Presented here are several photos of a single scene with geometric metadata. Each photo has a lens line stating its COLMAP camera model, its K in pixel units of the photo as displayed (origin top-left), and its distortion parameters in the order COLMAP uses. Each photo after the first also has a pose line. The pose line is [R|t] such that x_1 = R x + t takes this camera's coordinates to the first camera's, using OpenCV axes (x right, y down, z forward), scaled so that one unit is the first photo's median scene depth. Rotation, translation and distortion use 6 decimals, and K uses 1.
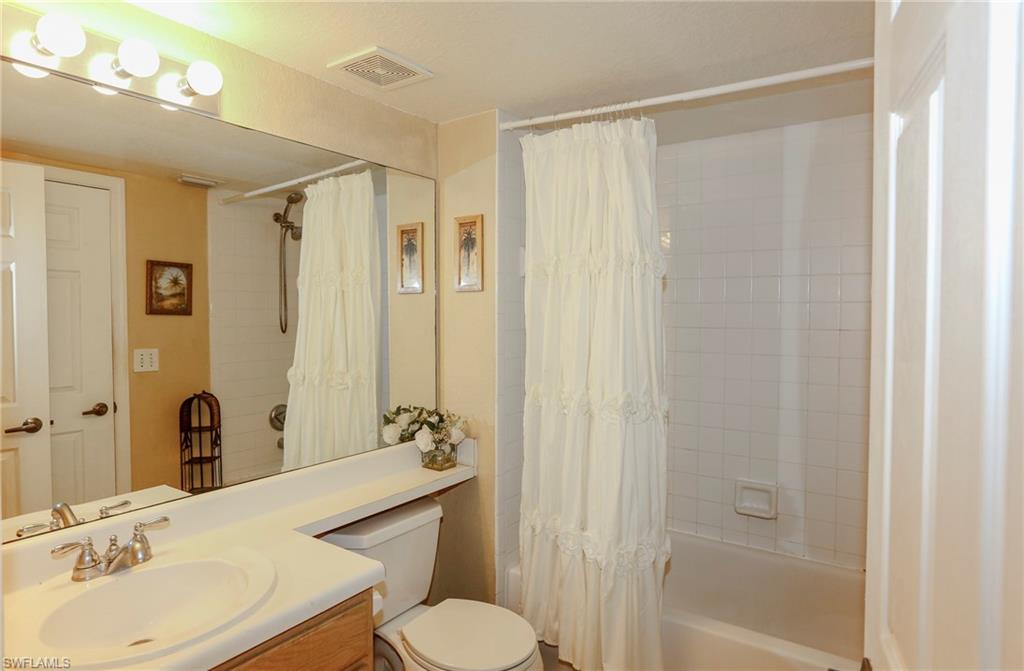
lens RADIAL K [[597.7, 0, 510.2], [0, 597.7, 334.2], [0, 0, 1]] dist [-0.041026, 0.000415]
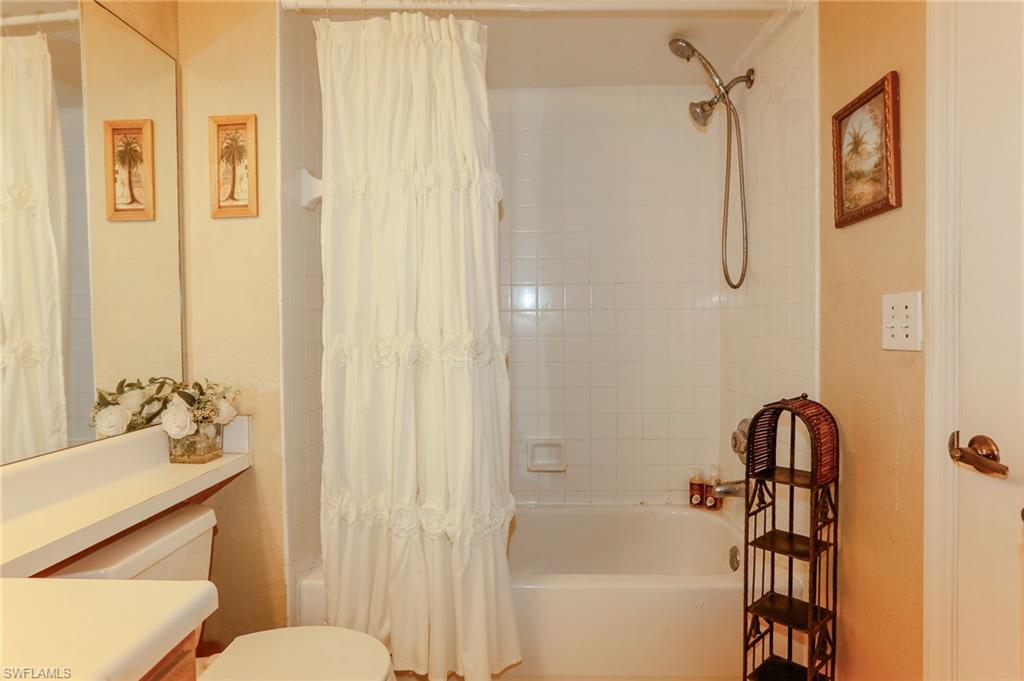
lens RADIAL K [[579.7, 0, 511.3], [0, 579.7, 338.6], [0, 0, 1]] dist [-0.014588, 0.004569]
pose [[0.845992, -0.023980, 0.532656, -0.166495], [0.036093, 0.999272, -0.012337, 0.101203], [-0.531973, 0.029662, 0.846242, 0.215572]]
